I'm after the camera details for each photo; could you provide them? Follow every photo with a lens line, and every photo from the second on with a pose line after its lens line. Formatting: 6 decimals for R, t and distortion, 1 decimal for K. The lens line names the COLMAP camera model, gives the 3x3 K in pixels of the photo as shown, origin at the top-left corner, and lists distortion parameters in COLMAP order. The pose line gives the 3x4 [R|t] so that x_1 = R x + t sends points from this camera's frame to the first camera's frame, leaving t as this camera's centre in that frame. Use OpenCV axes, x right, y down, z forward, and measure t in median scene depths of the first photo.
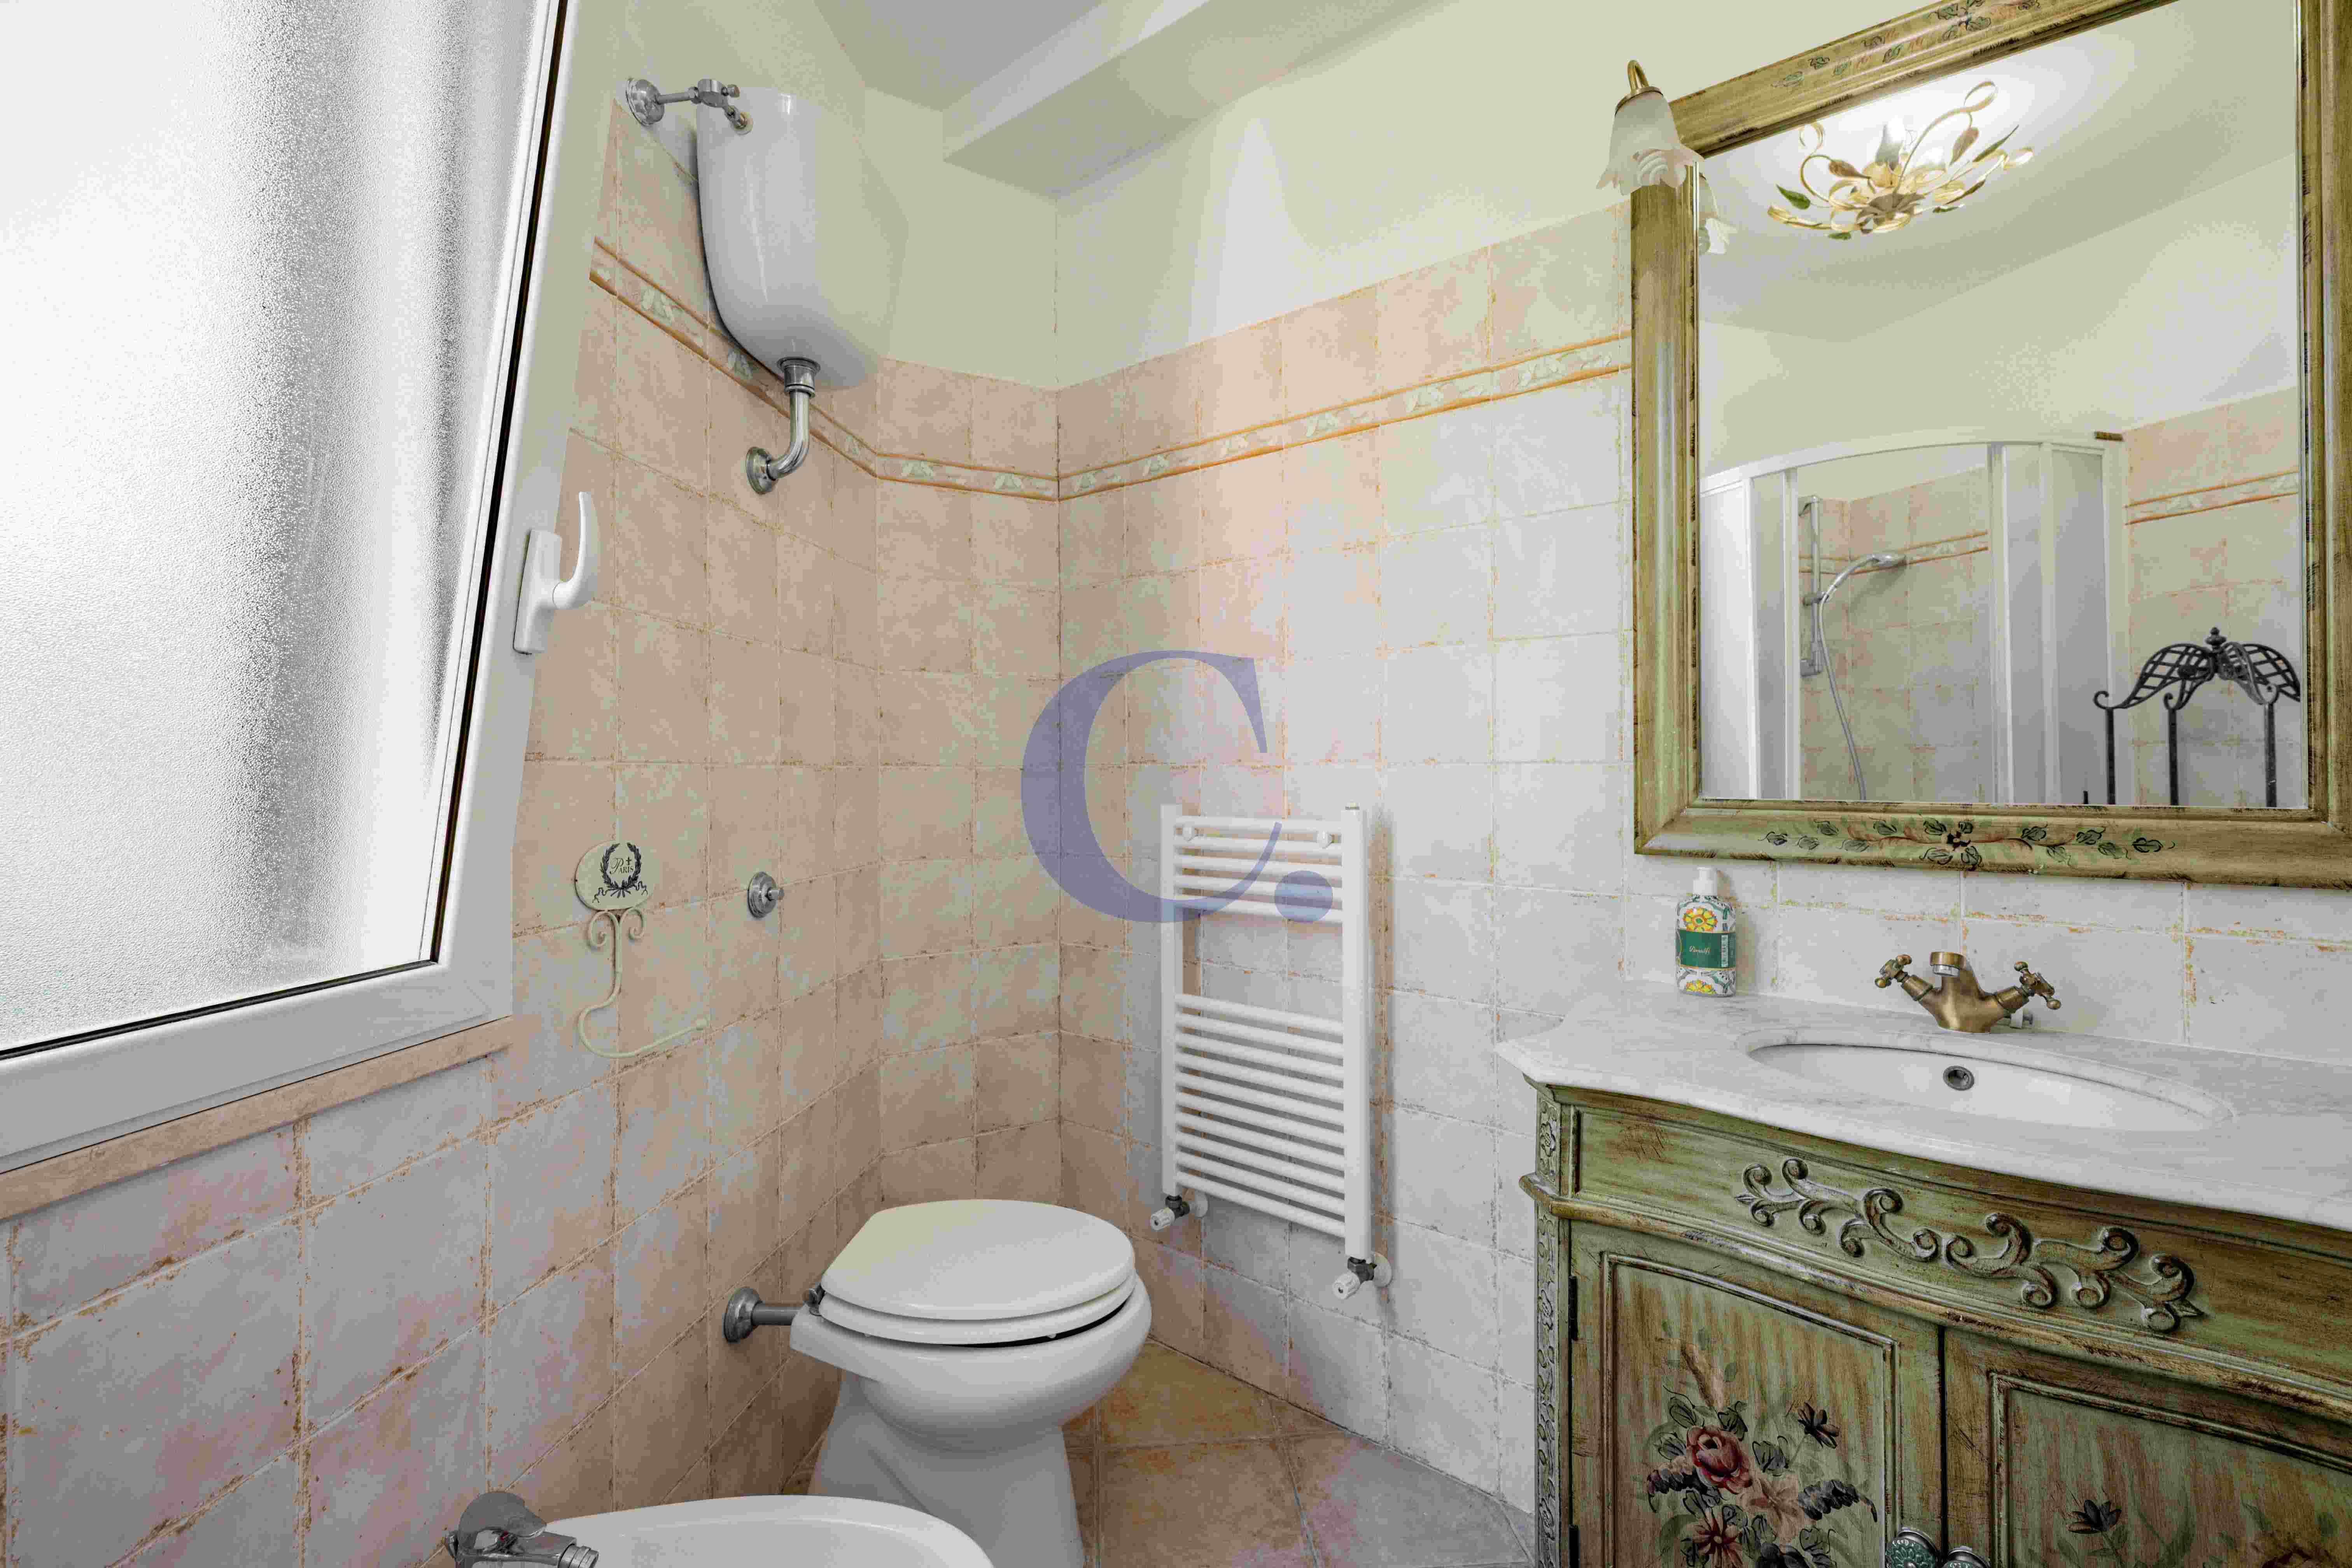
lens RADIAL K [[1014.3, 0, 1186.7], [0, 1014.3, 760.4], [0, 0, 1]] dist [0.000079, 0.000055]
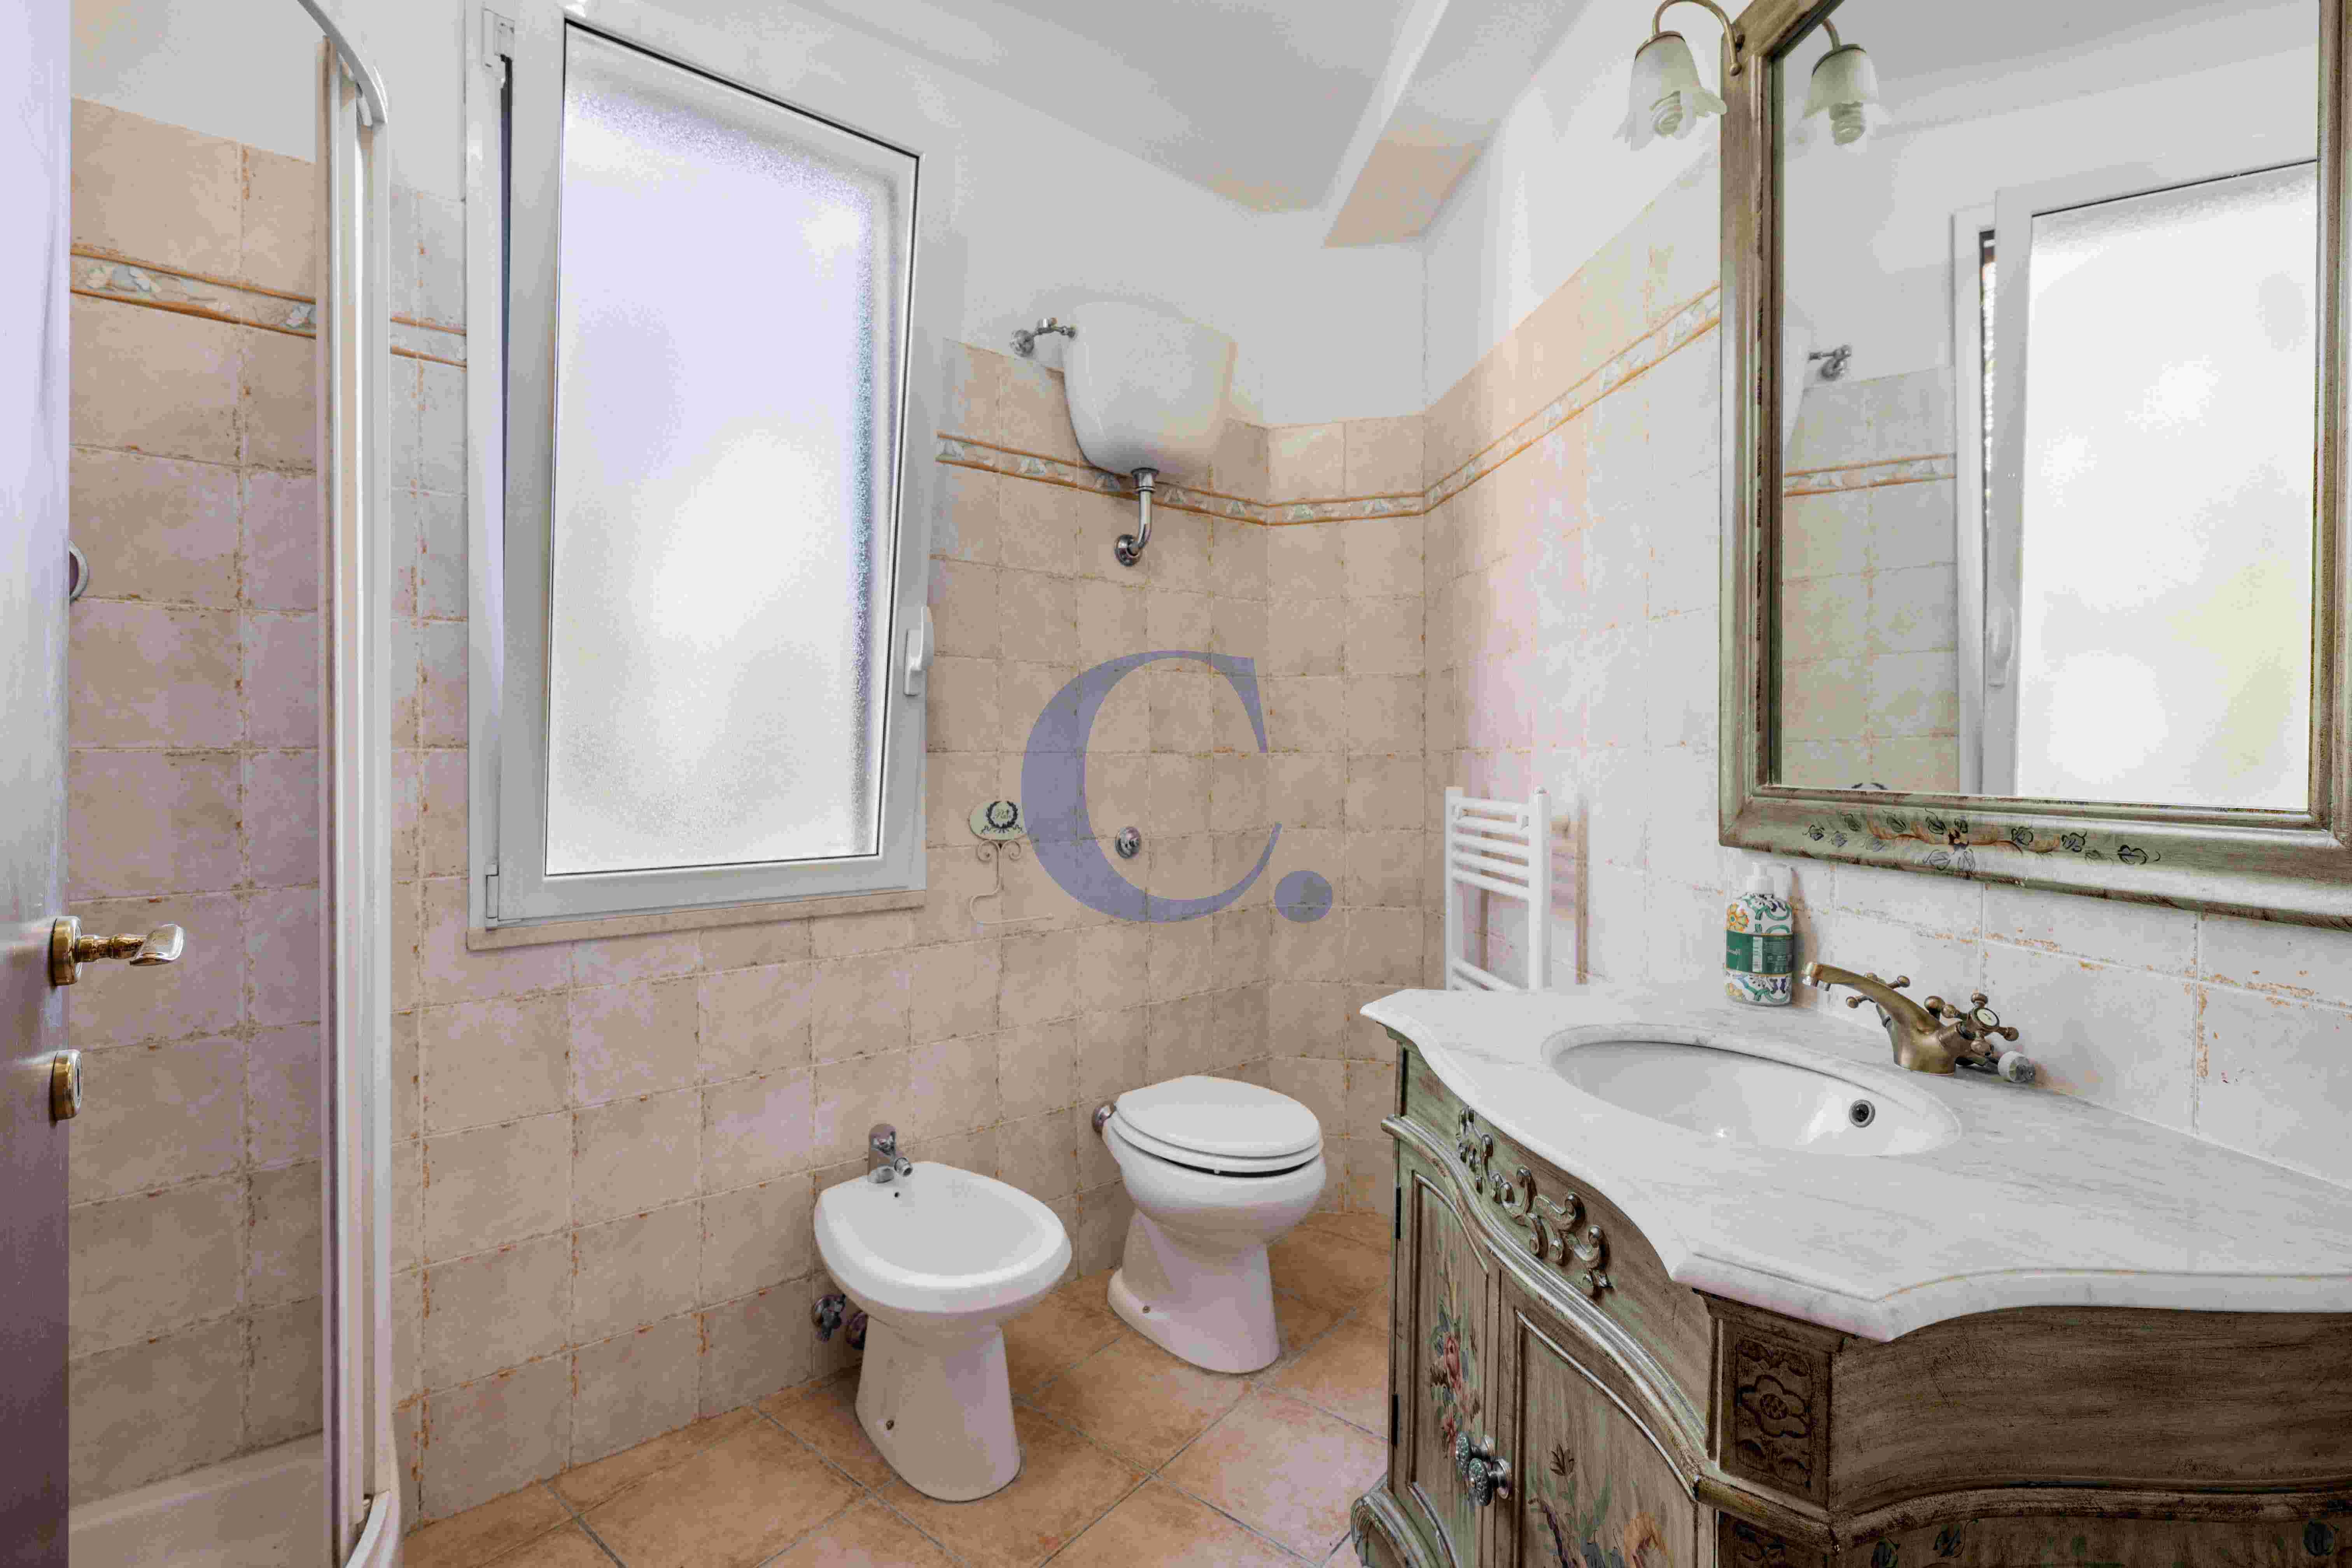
lens RADIAL K [[1051.6, 0, 1176.0], [0, 1051.6, 768.4], [0, 0, 1]] dist [0.001093, 0.000088]
pose [[0.710461, 0.005800, -0.703712, 0.834770], [0.010054, 0.999780, 0.018391, -0.000878], [0.703664, -0.020141, 0.710247, -0.030132]]
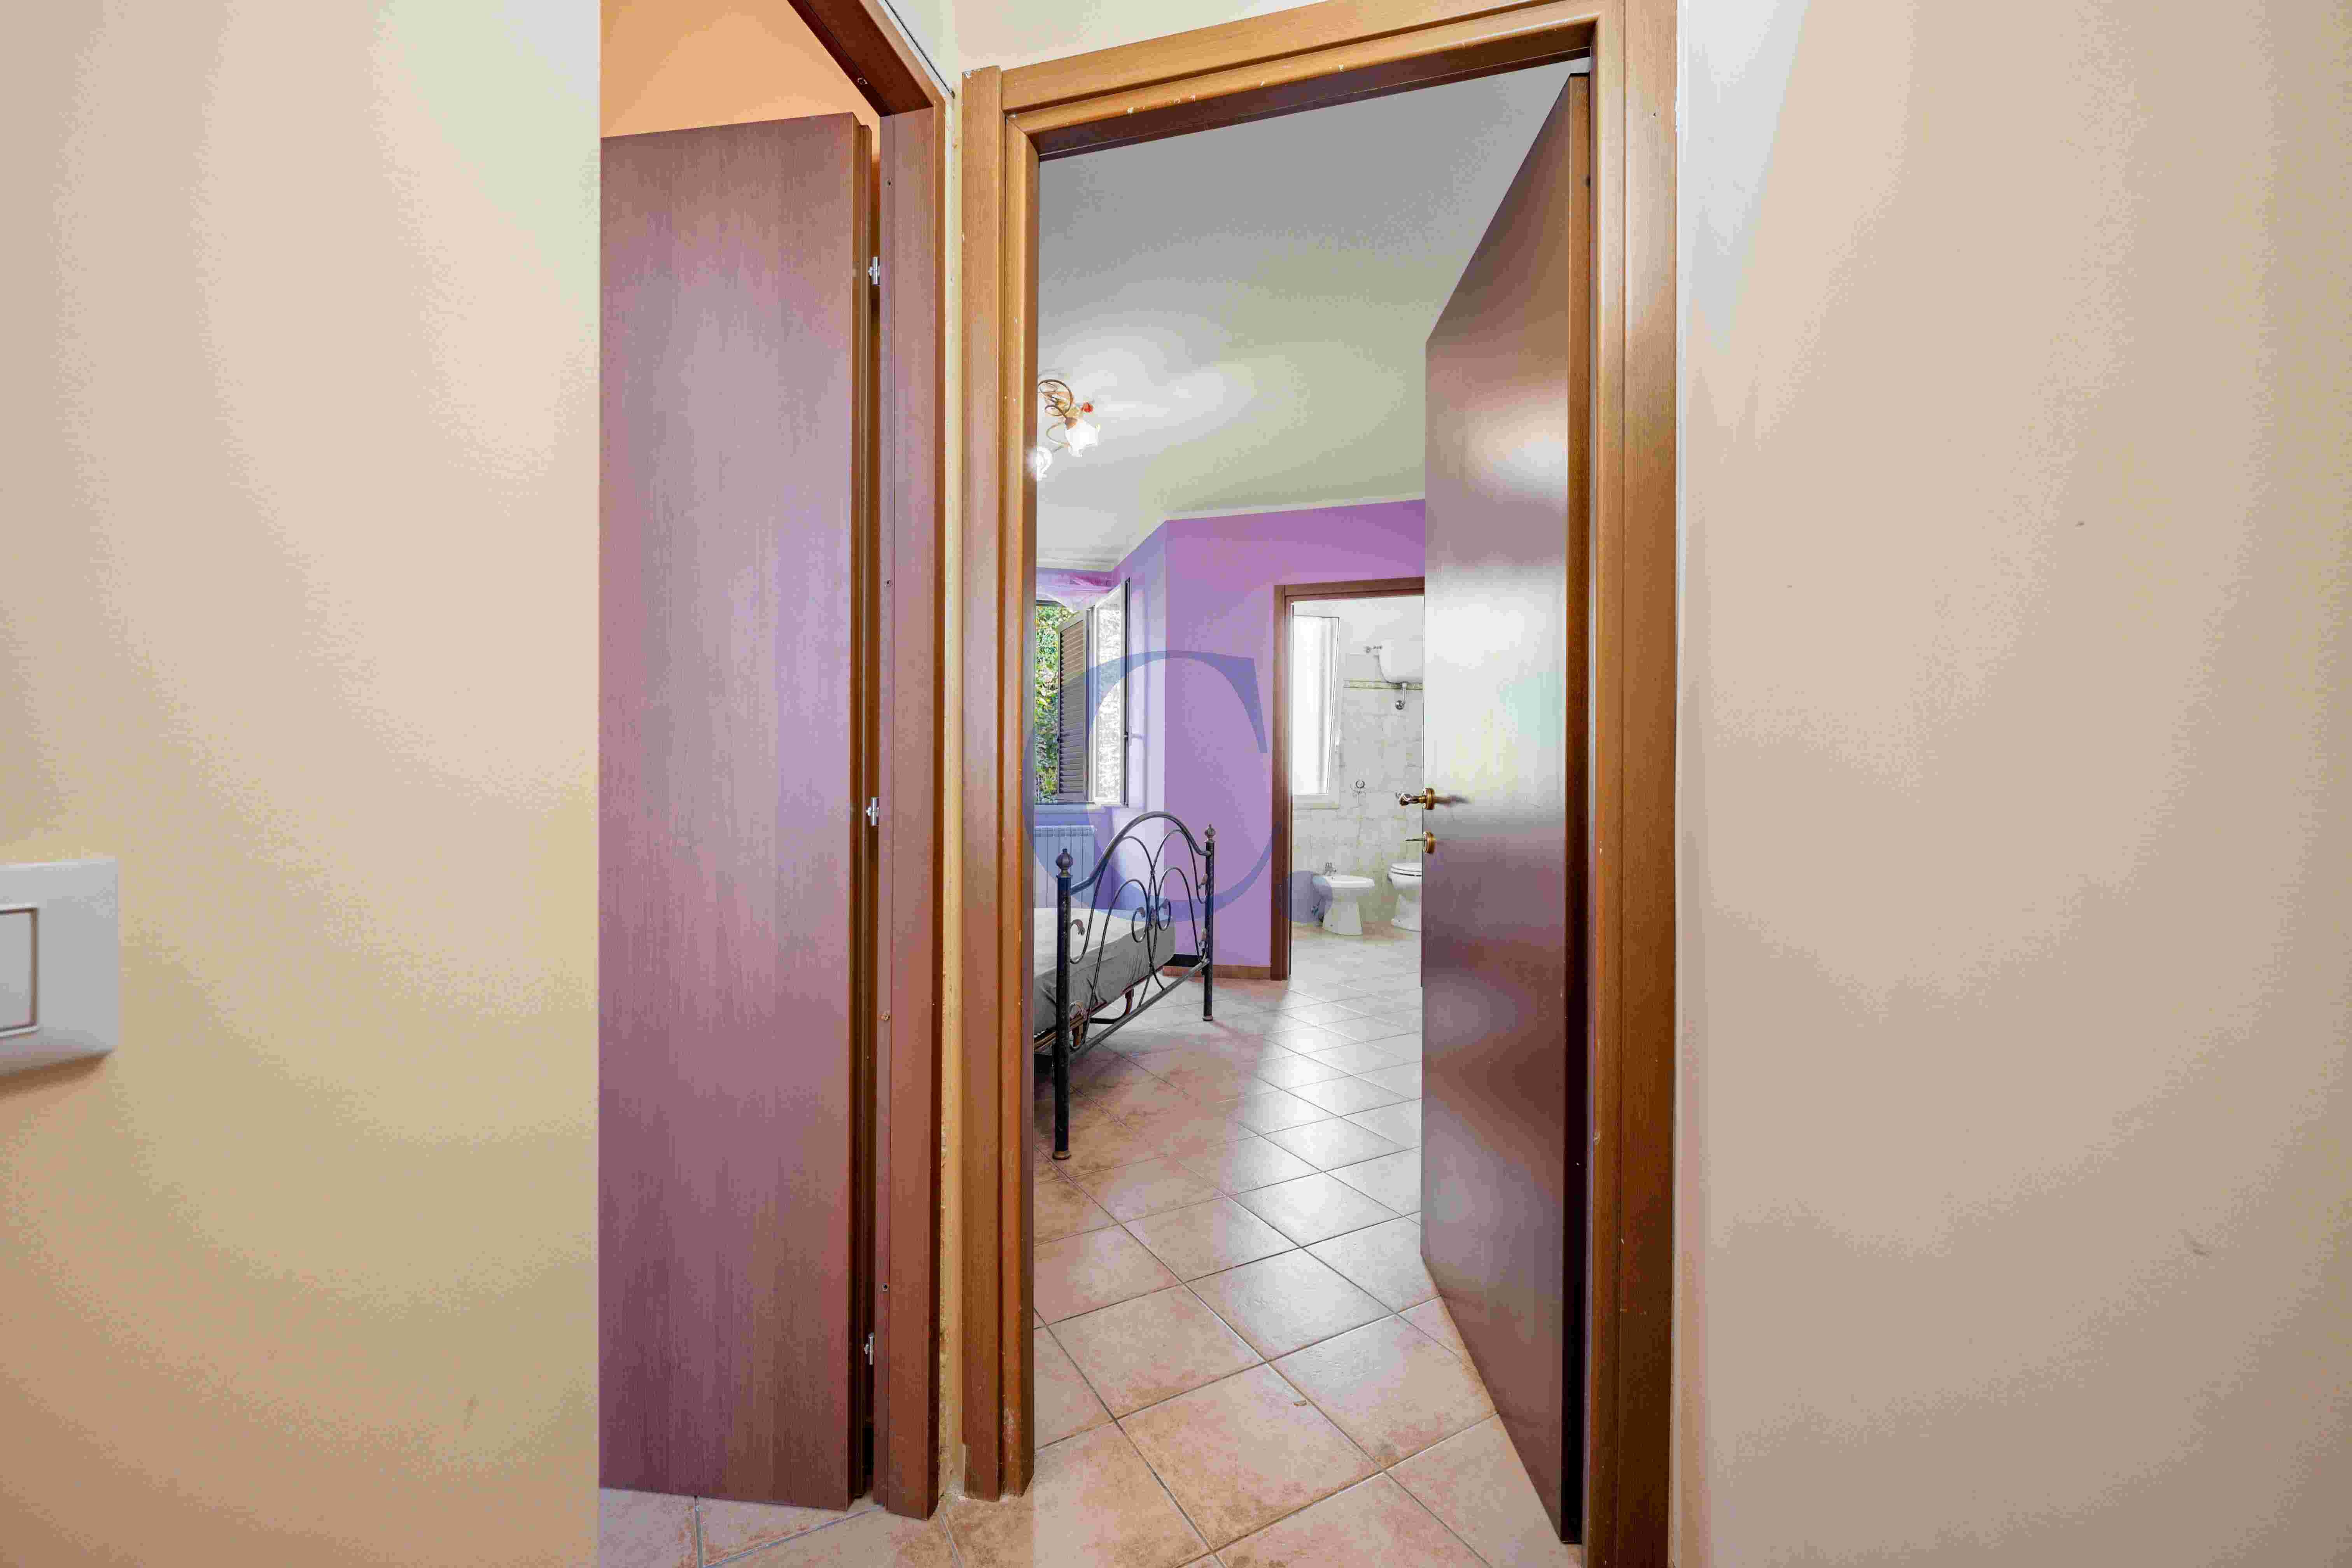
lens RADIAL K [[918.4, 0, 1171.6], [0, 918.4, 787.9], [0, 0, 1]] dist [-0.000006, -0.000002]
pose [[0.410788, 0.003482, -0.911724, 3.695115], [0.009987, 0.999916, 0.008319, 0.063676], [0.911676, -0.012522, 0.410718, -2.097663]]
